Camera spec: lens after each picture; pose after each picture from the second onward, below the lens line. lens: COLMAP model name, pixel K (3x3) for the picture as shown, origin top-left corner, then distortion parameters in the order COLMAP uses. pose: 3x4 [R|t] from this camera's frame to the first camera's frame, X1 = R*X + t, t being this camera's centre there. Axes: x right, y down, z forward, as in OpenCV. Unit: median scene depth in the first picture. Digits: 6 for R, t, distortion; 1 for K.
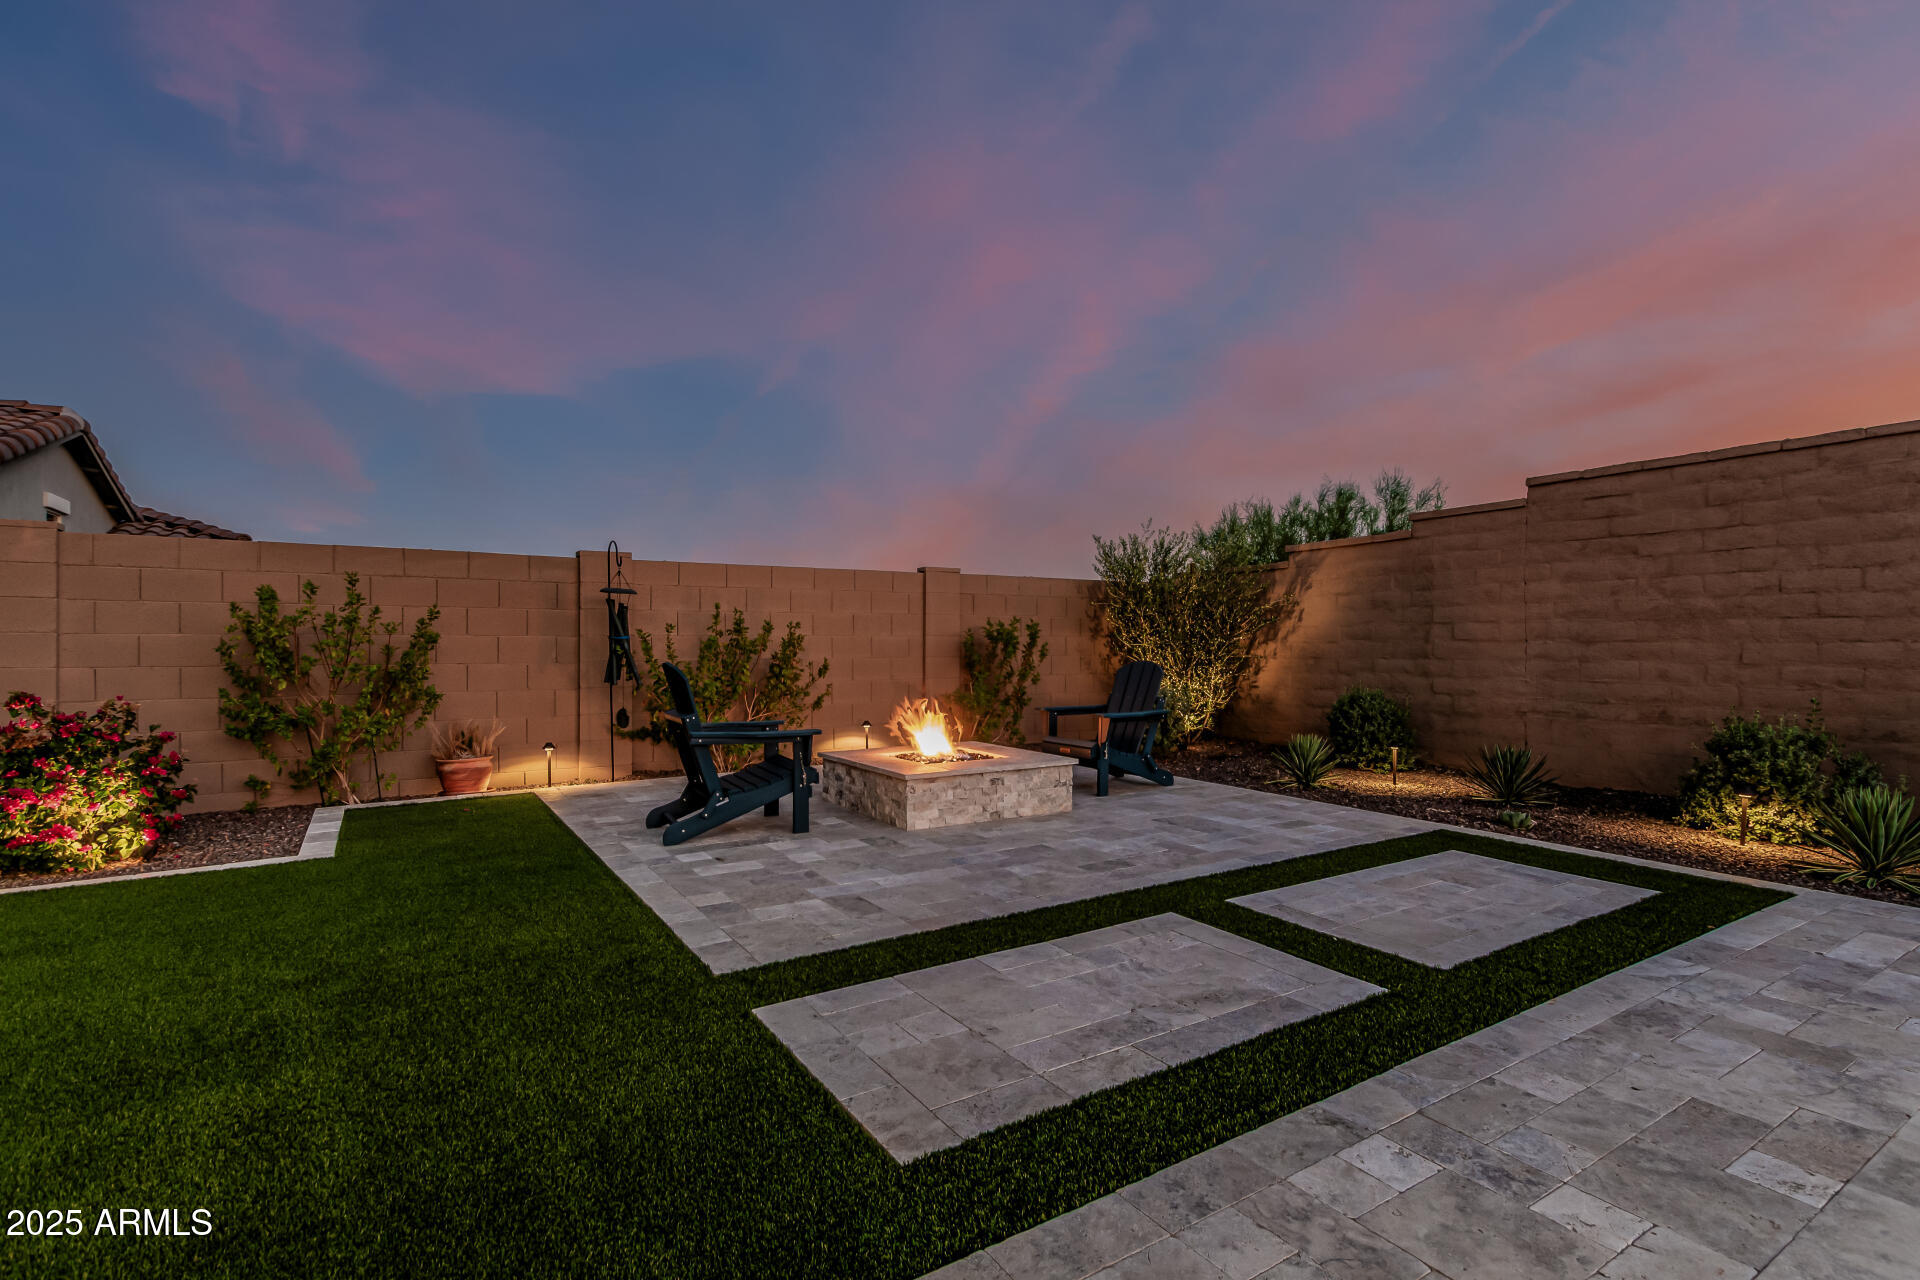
lens RADIAL K [[894.2, 0, 973.7], [0, 894.2, 636.1], [0, 0, 1]] dist [0.022036, -0.013026]
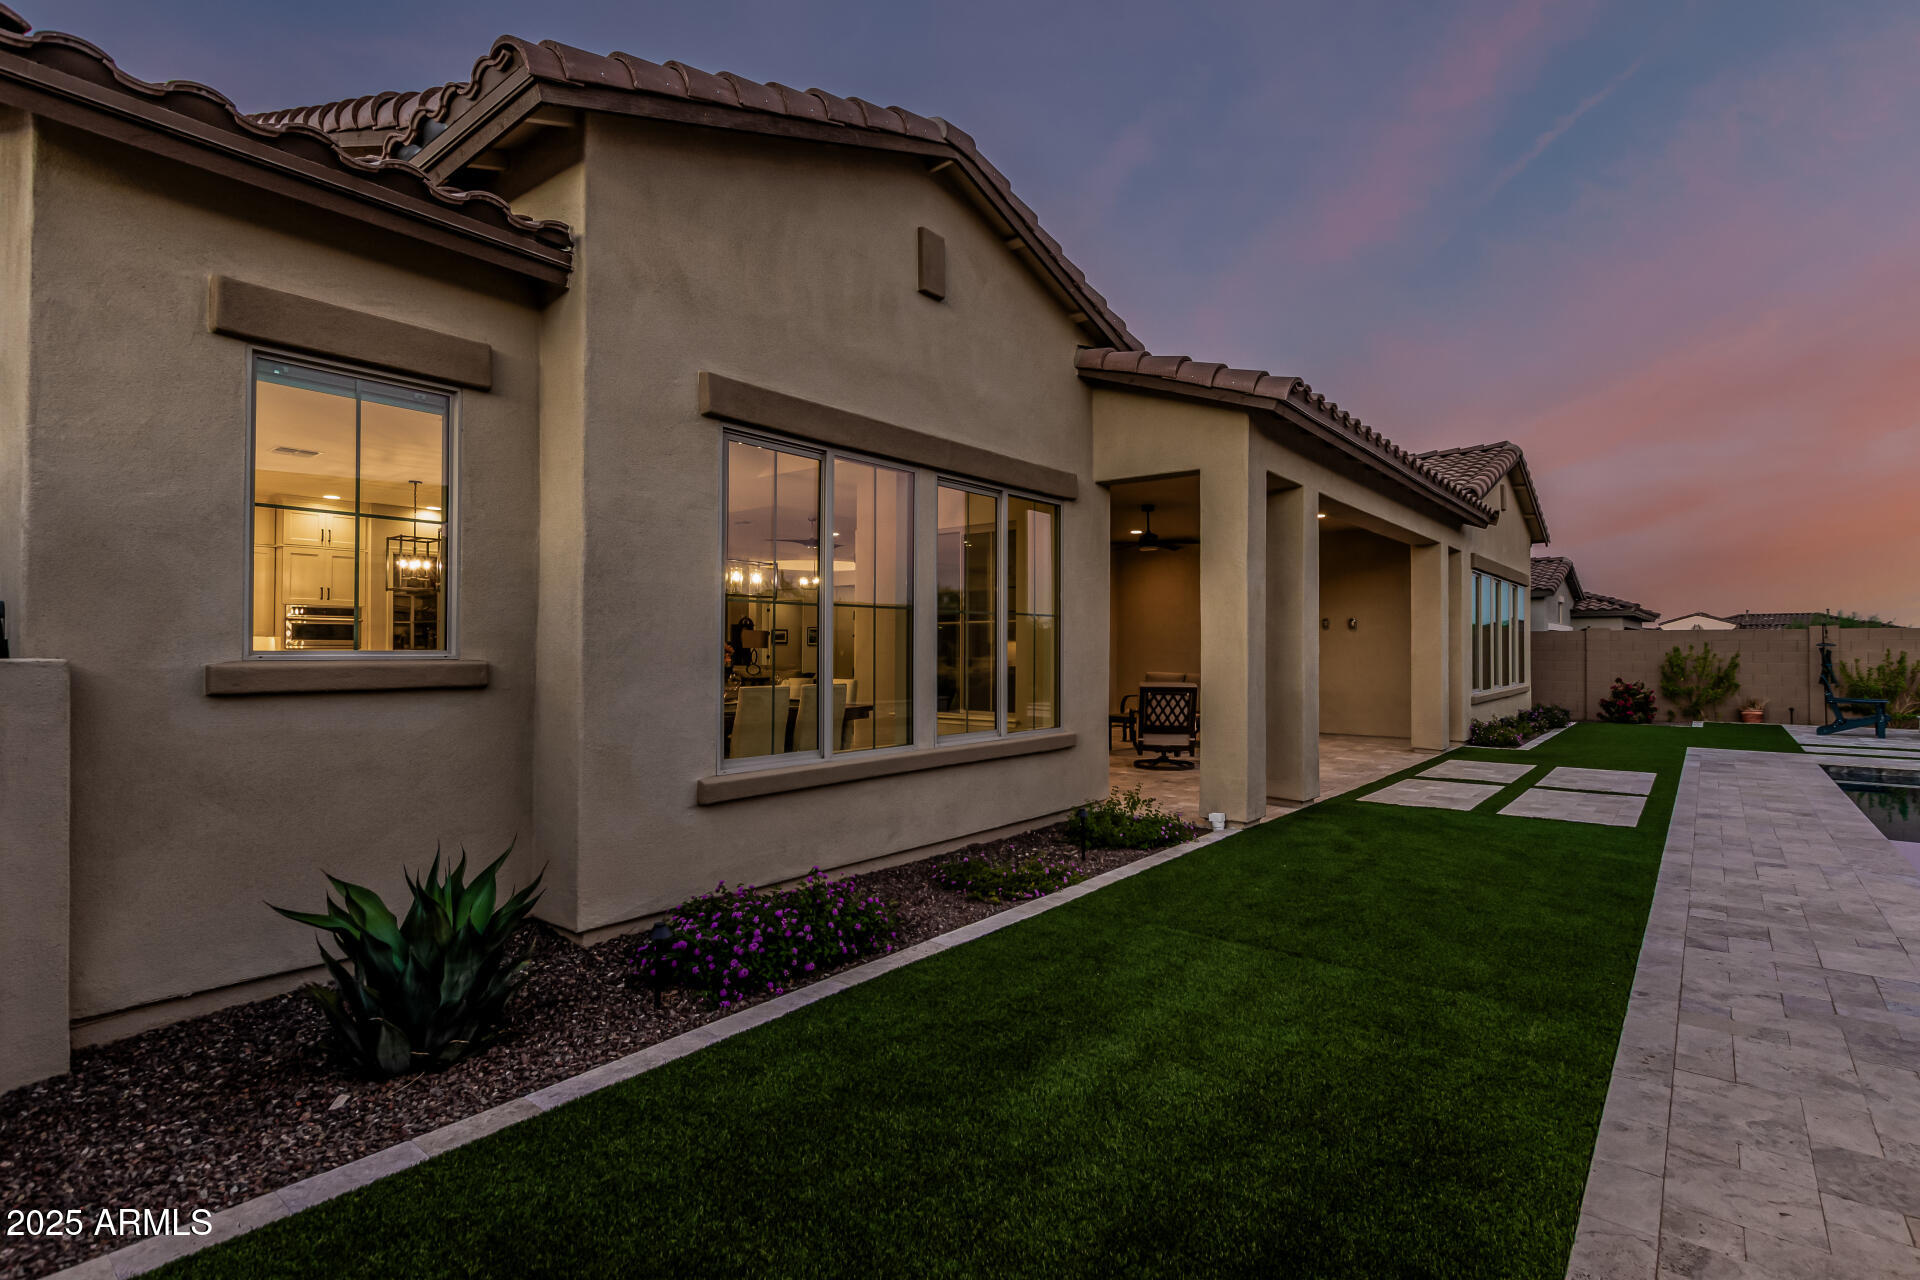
lens RADIAL K [[894.2, 0, 973.7], [0, 894.2, 636.1], [0, 0, 1]] dist [0.022036, -0.013026]
pose [[0.300823, -0.011020, -0.953616, 1.316774], [-0.000609, 0.999931, -0.011747, -0.050248], [0.953680, 0.004114, 0.300796, -2.037462]]
